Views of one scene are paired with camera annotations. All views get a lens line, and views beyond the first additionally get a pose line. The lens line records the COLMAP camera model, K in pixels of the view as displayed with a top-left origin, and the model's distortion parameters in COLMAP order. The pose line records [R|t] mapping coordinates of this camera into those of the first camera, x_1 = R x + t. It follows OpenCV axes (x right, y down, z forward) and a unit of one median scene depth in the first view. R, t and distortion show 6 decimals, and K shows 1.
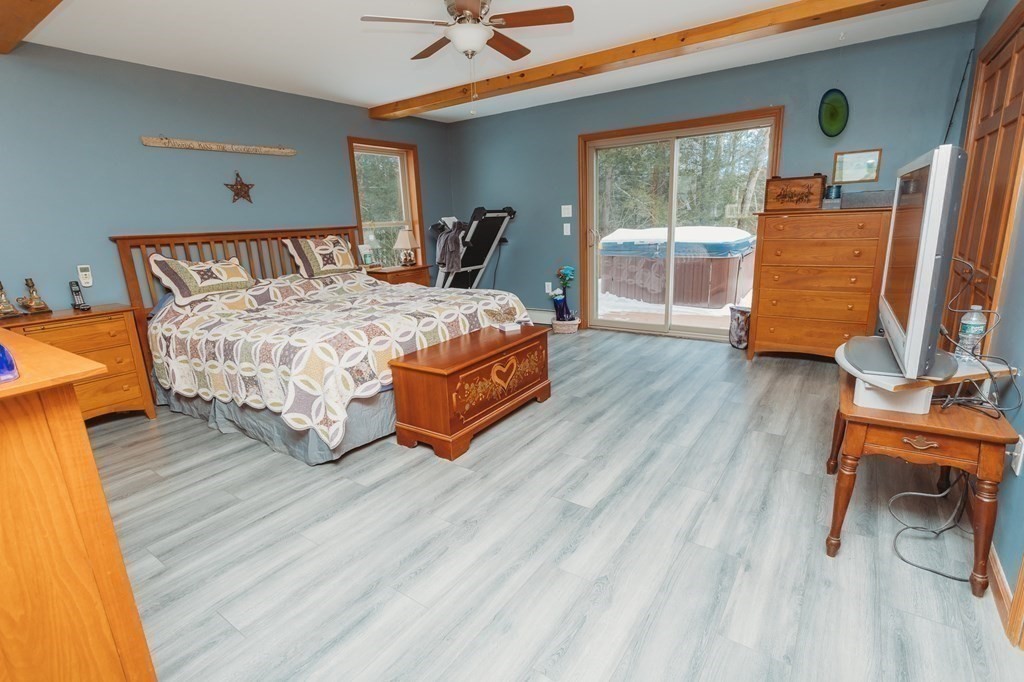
lens RADIAL K [[488.2, 0, 511.9], [0, 488.2, 339.5], [0, 0, 1]] dist [0.002885, 0.001143]
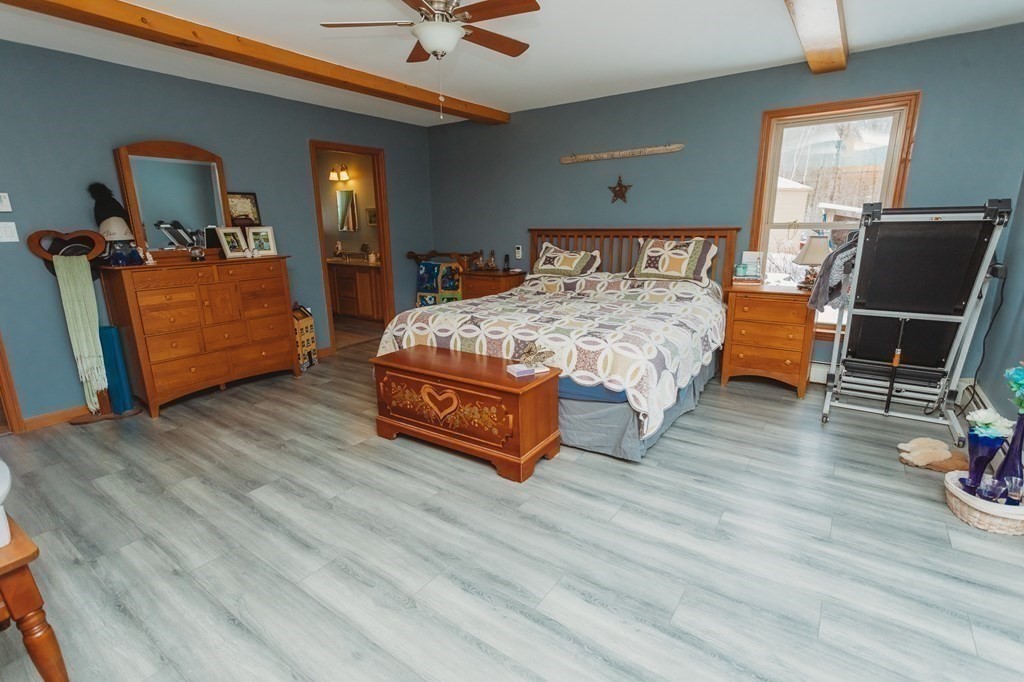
lens RADIAL K [[488.2, 0, 511.9], [0, 488.2, 339.5], [0, 0, 1]] dist [0.002885, 0.001143]
pose [[-0.008366, 0.271443, -0.962418, 0.772069], [-0.227862, 0.936613, 0.266146, -0.290867], [0.973657, 0.221526, 0.054016, 0.980734]]
